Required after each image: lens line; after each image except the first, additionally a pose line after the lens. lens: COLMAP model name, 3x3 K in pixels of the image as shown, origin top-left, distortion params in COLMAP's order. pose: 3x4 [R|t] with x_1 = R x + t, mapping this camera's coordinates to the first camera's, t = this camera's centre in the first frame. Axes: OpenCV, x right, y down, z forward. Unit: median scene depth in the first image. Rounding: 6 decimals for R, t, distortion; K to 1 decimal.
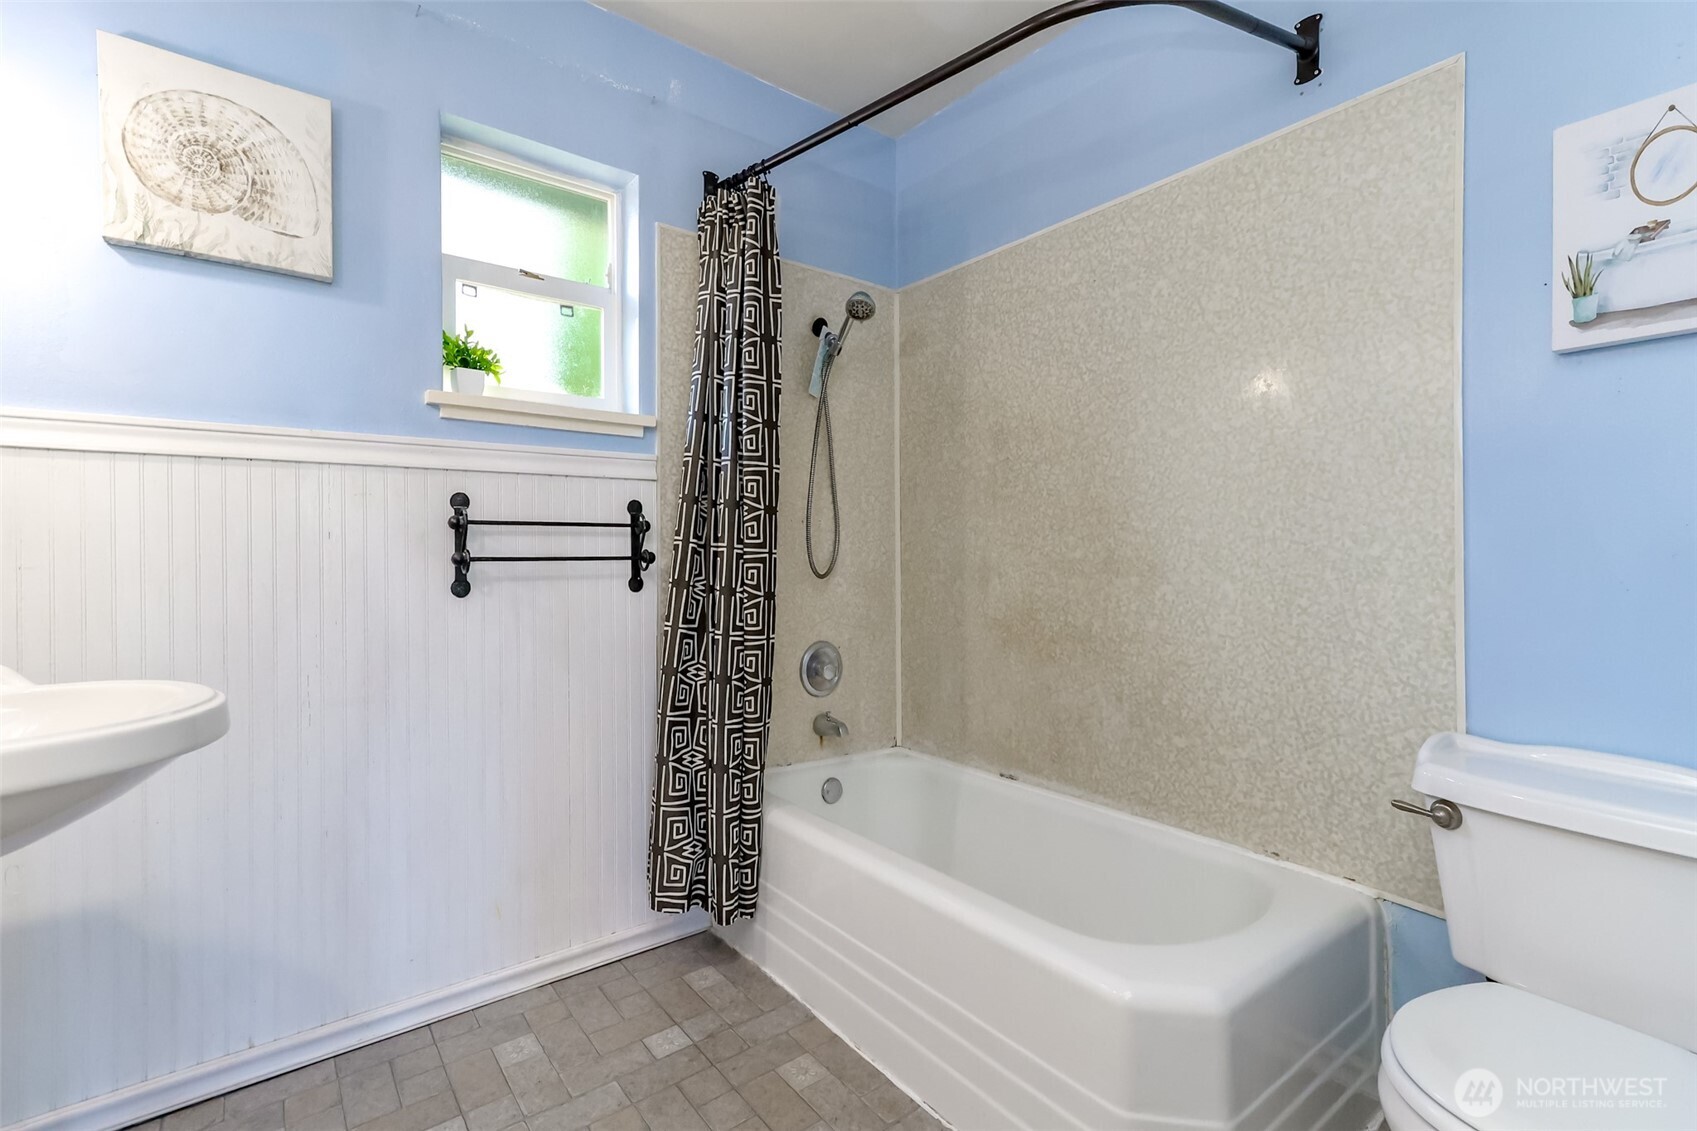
lens RADIAL K [[774.1, 0, 847.1], [0, 774.1, 551.7], [0, 0, 1]] dist [0.023835, 0.002097]
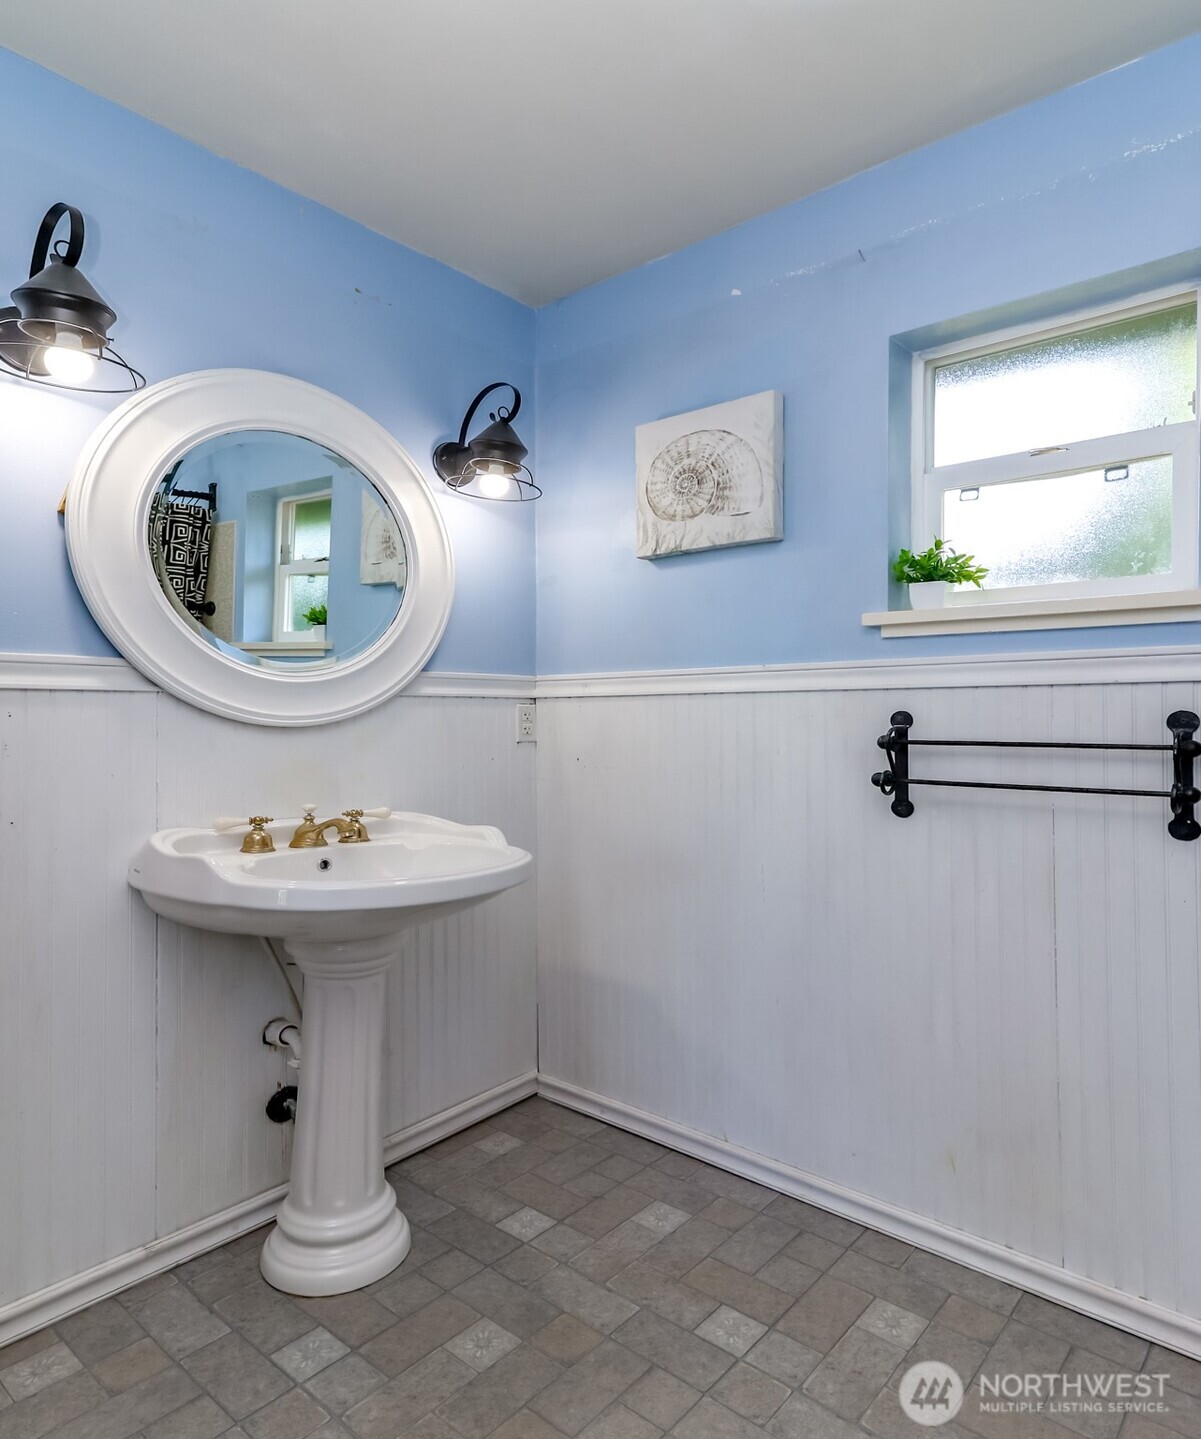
lens RADIAL K [[698.5, 0, 599.8], [0, 698.5, 715.5], [0, 0, 1]] dist [0.009944, 0.000296]
pose [[0.270465, 0.015135, -0.962611, 0.311188], [-0.026448, 0.999616, 0.008286, -0.085465], [0.962367, 0.023218, 0.270761, 0.492450]]
